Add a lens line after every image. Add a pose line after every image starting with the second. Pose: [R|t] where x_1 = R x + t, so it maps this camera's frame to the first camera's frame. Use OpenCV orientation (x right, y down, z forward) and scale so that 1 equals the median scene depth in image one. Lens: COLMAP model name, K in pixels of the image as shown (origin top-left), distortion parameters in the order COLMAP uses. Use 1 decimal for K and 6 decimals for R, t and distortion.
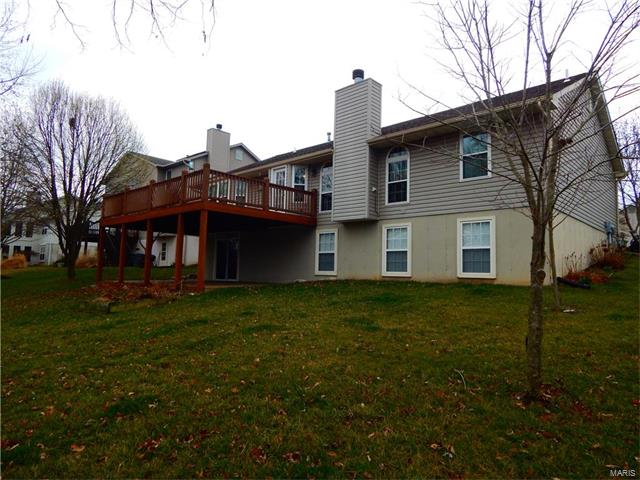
lens RADIAL K [[425.9, 0, 322.5], [0, 425.9, 241.4], [0, 0, 1]] dist [0.000855, -0.001478]
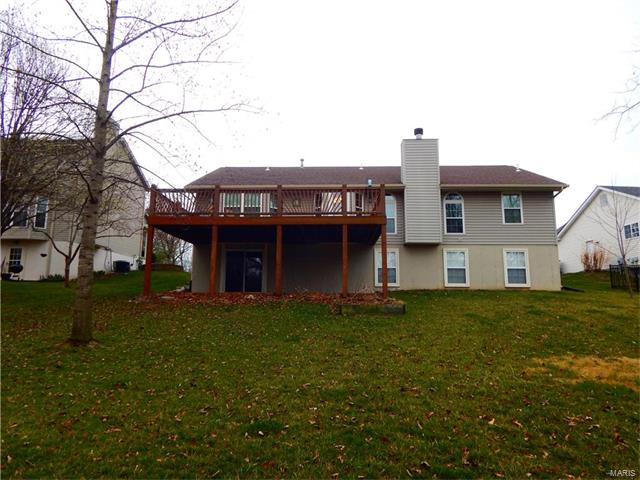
lens RADIAL K [[425.9, 0, 321.5], [0, 425.9, 243.7], [0, 0, 1]] dist [0.000855, -0.001478]
pose [[0.739746, 0.059408, 0.670259, -1.085807], [-0.041883, 0.998229, -0.042252, 0.019289], [-0.671582, 0.003184, 0.740924, 0.271707]]
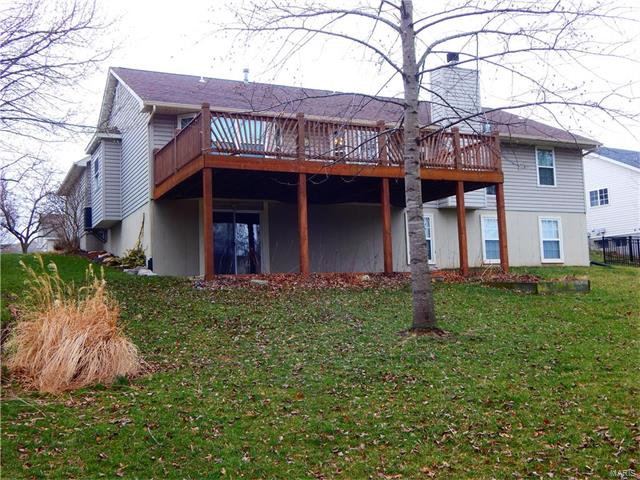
lens RADIAL K [[704.4, 0, 317.8], [0, 704.4, 236.4], [0, 0, 1]] dist [-0.110809, 0.000000]
pose [[0.359275, 0.028730, 0.932789, -1.652310], [-0.048090, 0.998768, -0.012240, 0.057247], [-0.931992, -0.040460, 0.360214, 0.783085]]
